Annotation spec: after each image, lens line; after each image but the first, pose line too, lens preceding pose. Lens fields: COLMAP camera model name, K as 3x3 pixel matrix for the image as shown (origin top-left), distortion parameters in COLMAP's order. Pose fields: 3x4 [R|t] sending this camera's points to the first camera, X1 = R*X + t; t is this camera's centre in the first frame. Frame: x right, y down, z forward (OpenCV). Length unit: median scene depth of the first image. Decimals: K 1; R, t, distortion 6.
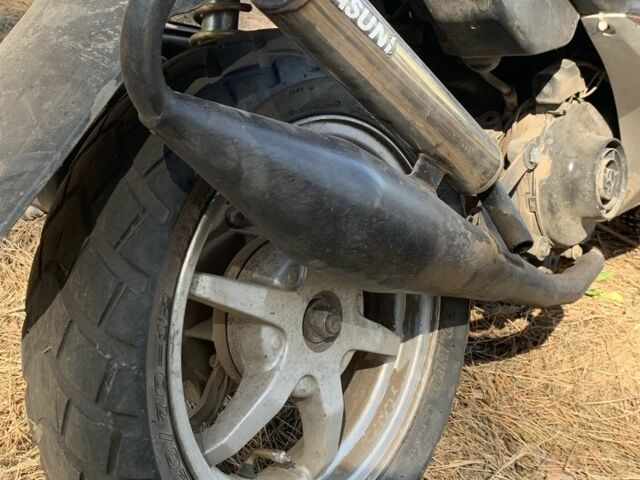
lens RADIAL K [[862.5, 0, 320.2], [0, 862.5, 240.3], [0, 0, 1]] dist [0.044827, 0.000000]
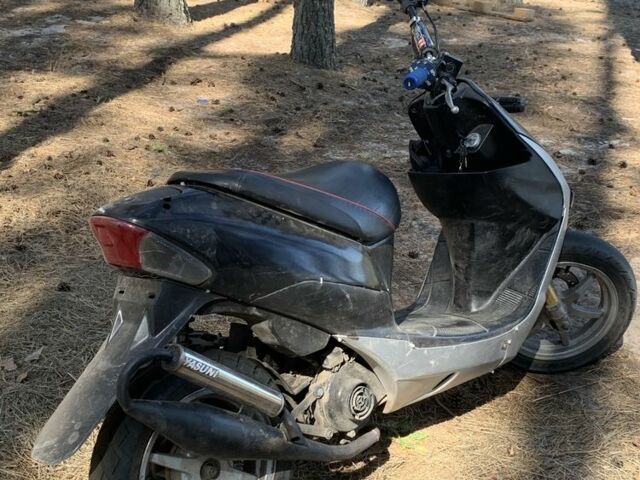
lens RADIAL K [[862.5, 0, 320.0], [0, 862.5, 239.7], [0, 0, 1]] dist [0.044827, 0.000000]
pose [[0.989994, -0.015943, -0.140208, 0.694851], [-0.000251, 0.993397, -0.114725, -0.286267], [0.141111, 0.113612, 0.983453, -1.504279]]
